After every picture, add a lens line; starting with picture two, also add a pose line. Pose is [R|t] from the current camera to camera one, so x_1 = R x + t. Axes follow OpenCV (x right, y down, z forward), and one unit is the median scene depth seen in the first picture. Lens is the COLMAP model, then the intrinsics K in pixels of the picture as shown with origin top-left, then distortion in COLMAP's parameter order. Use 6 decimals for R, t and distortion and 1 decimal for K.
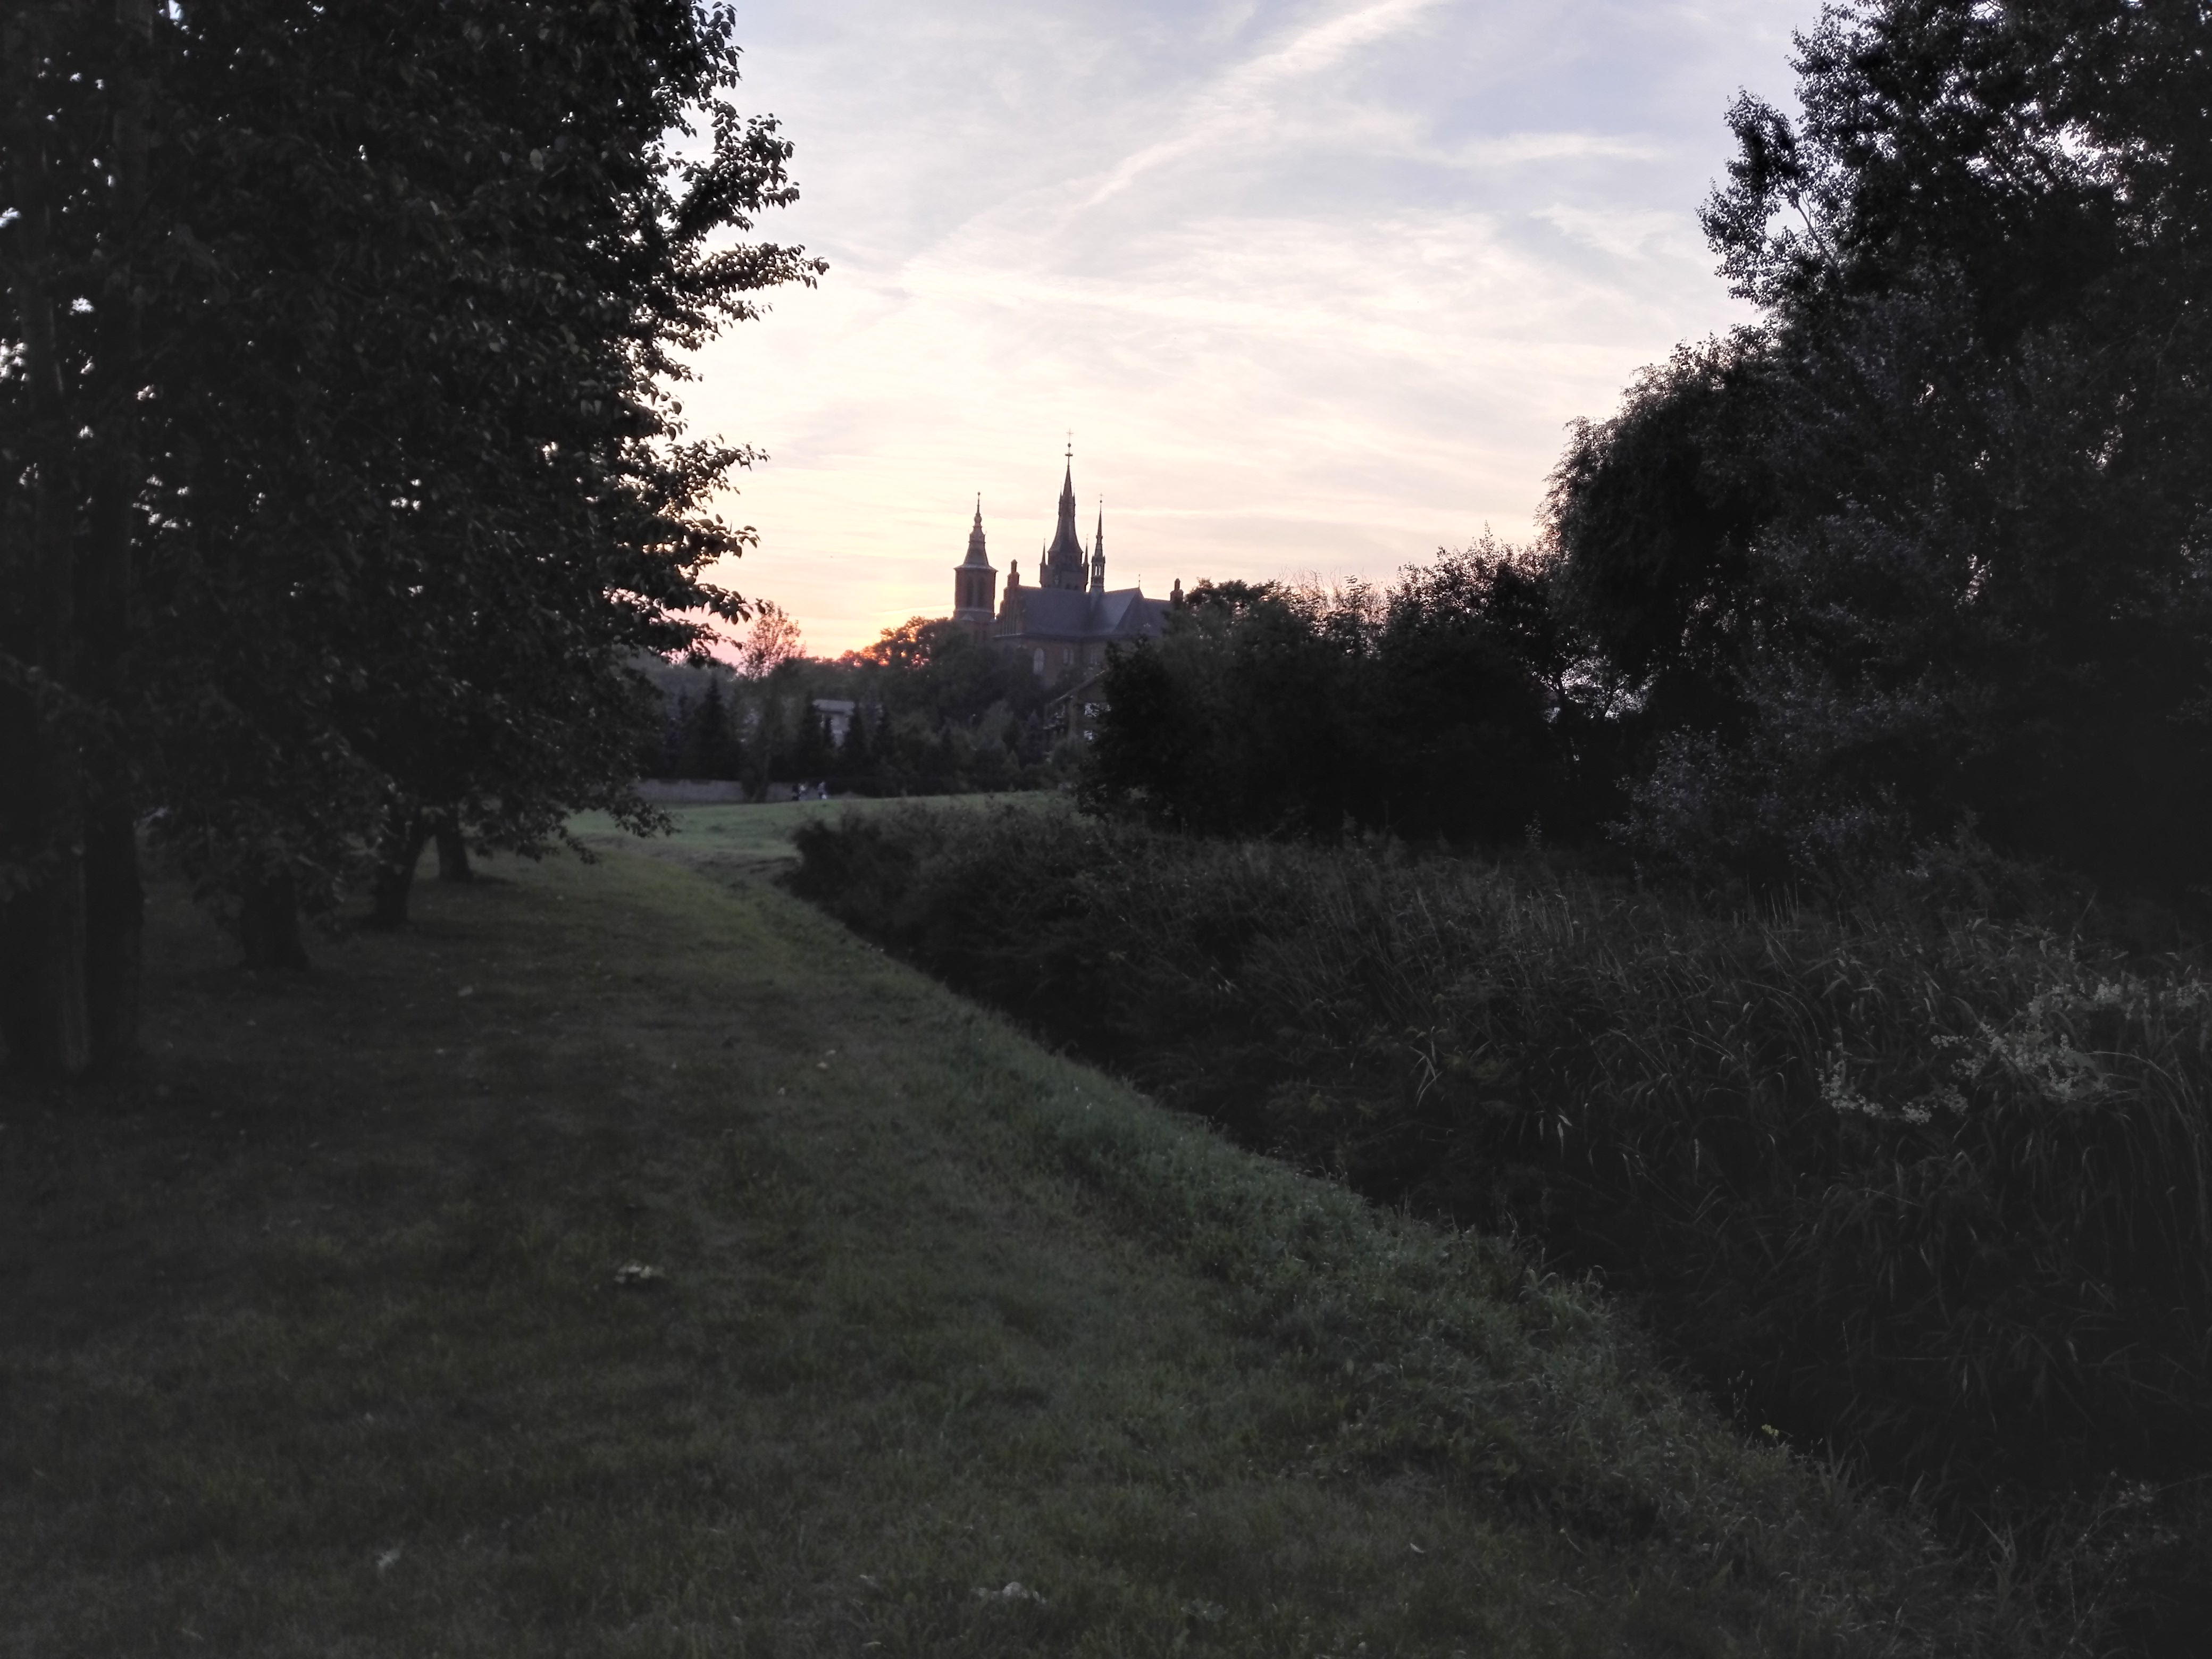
lens RADIAL K [[1789.1, 0, 1106.0], [0, 1789.1, 829.5], [0, 0, 1]] dist [0.086634, -0.137182]
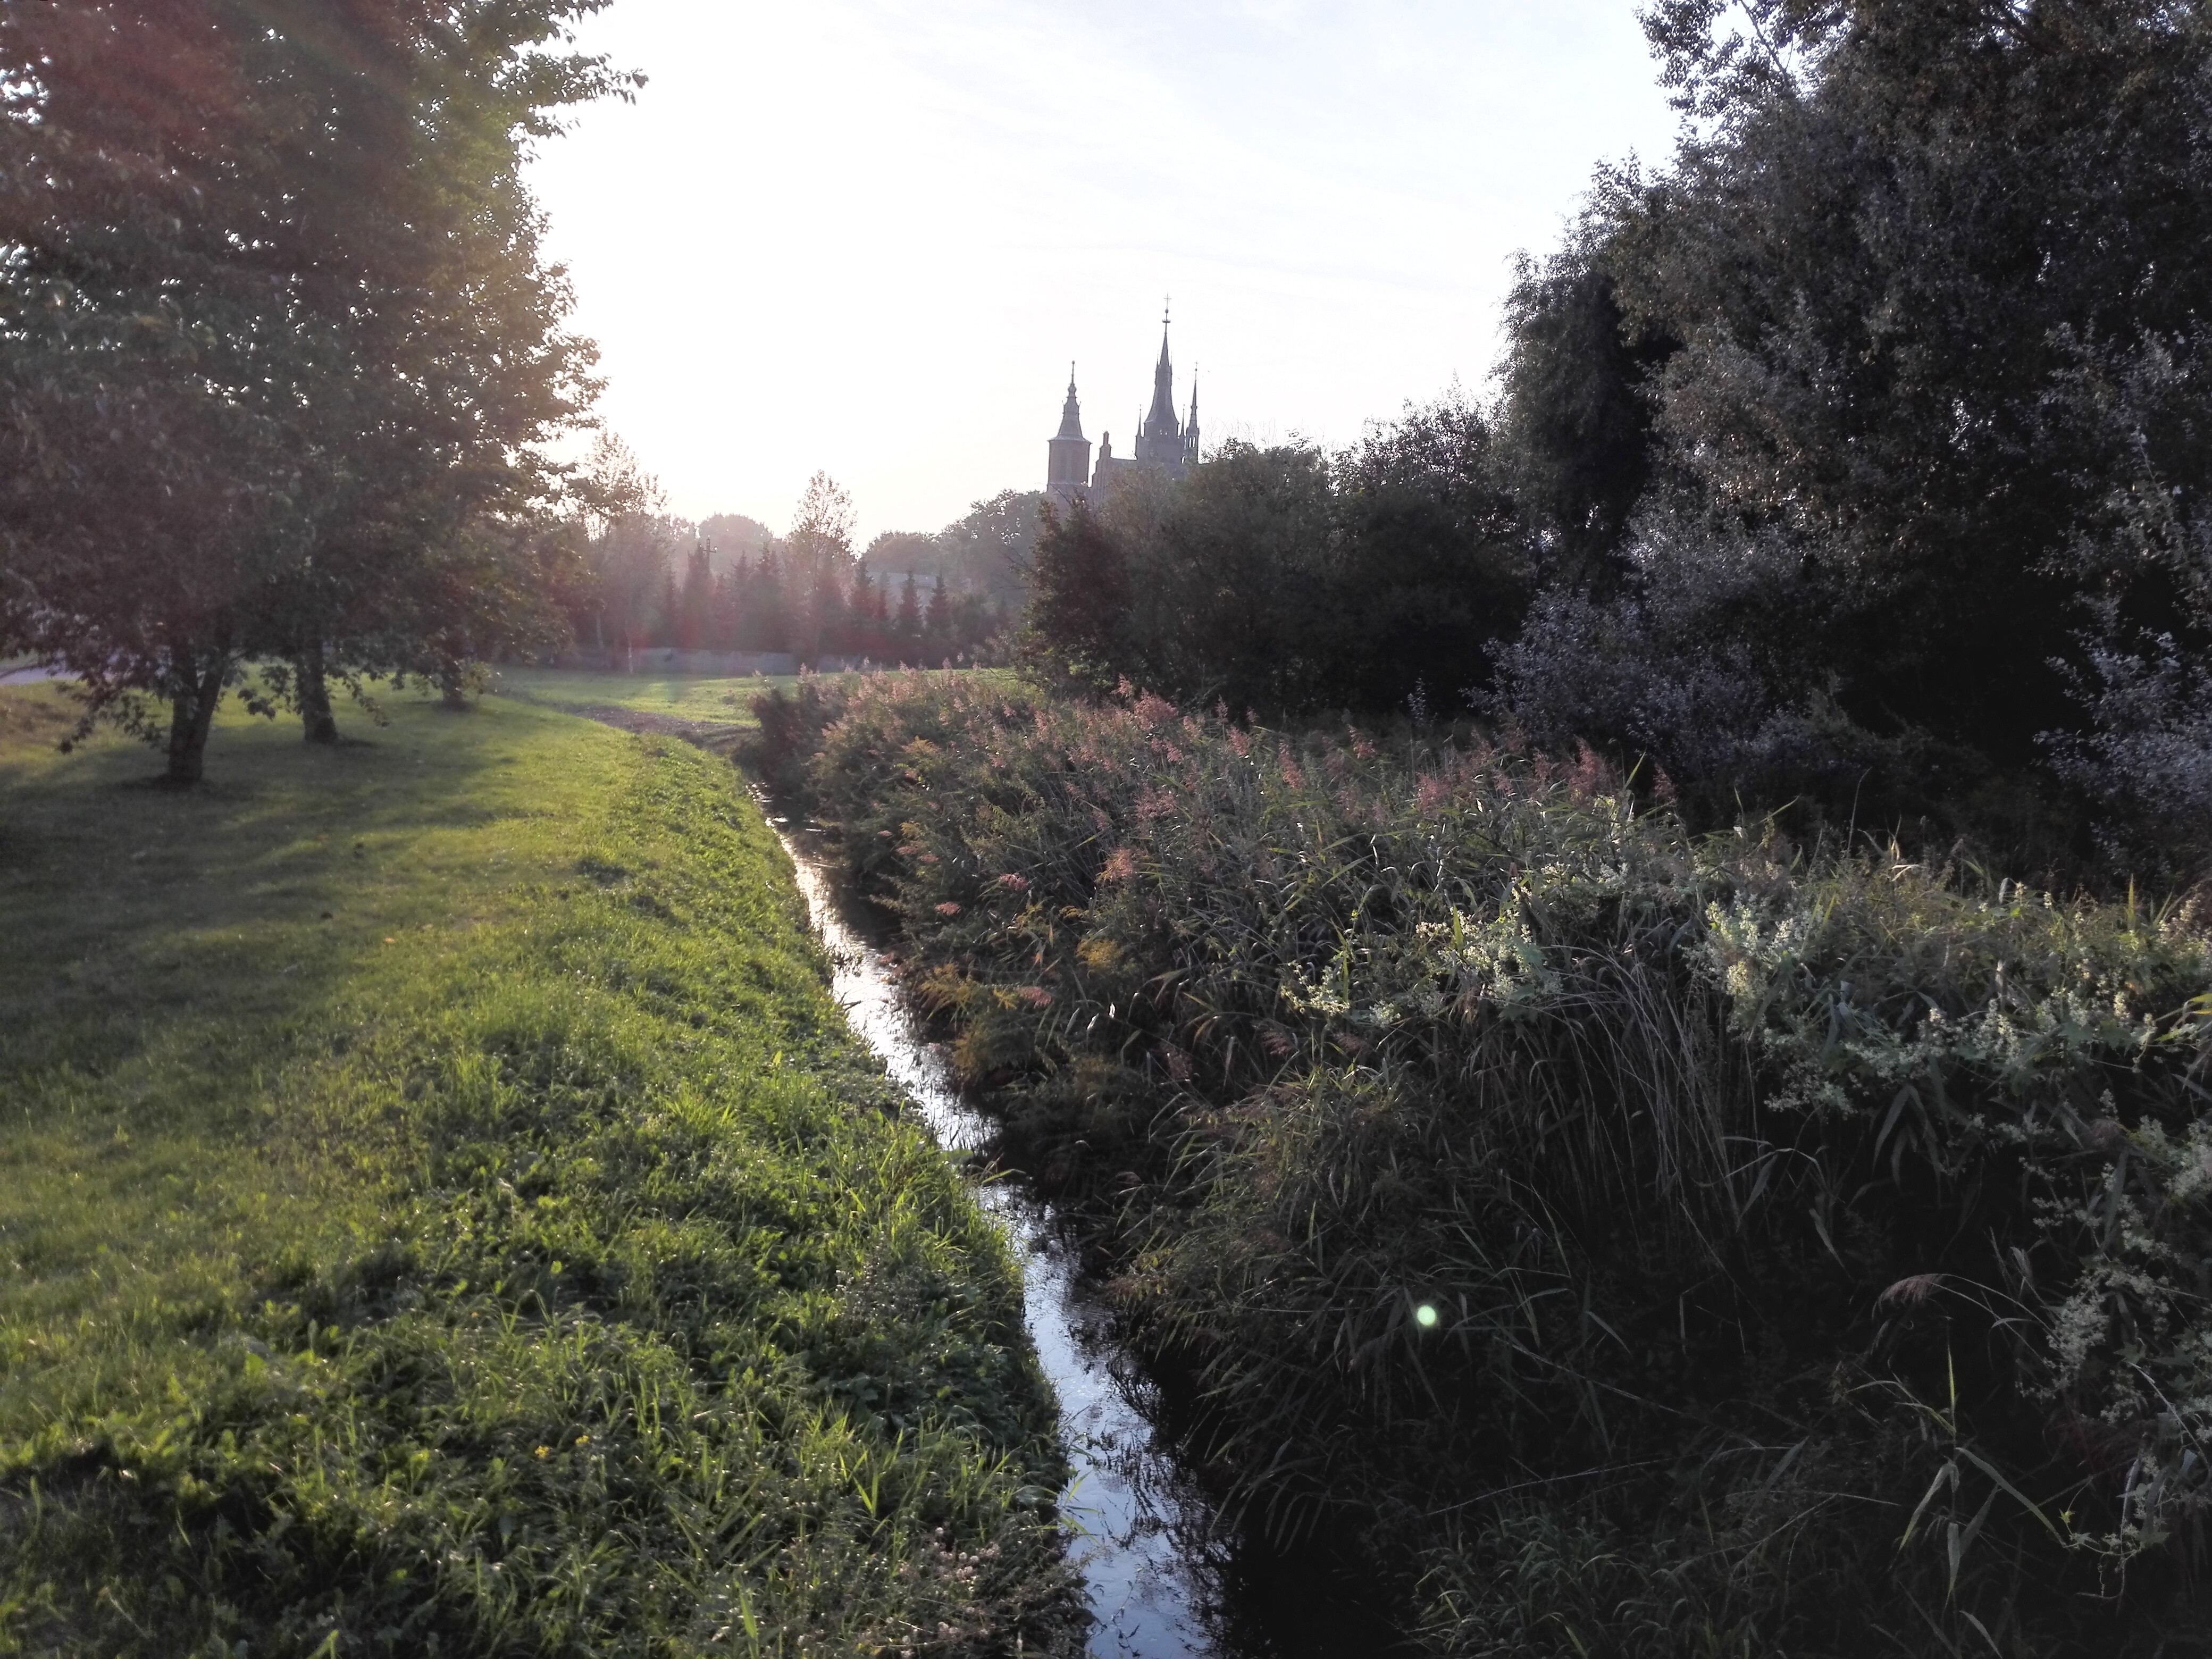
lens RADIAL K [[1789.1, 0, 1106.0], [0, 1789.1, 829.5], [0, 0, 1]] dist [0.086634, -0.137182]
pose [[0.997977, 0.012350, -0.062369, 0.130785], [-0.008093, 0.997649, 0.068045, 0.005567], [0.063063, -0.067402, 0.995731, 0.060152]]
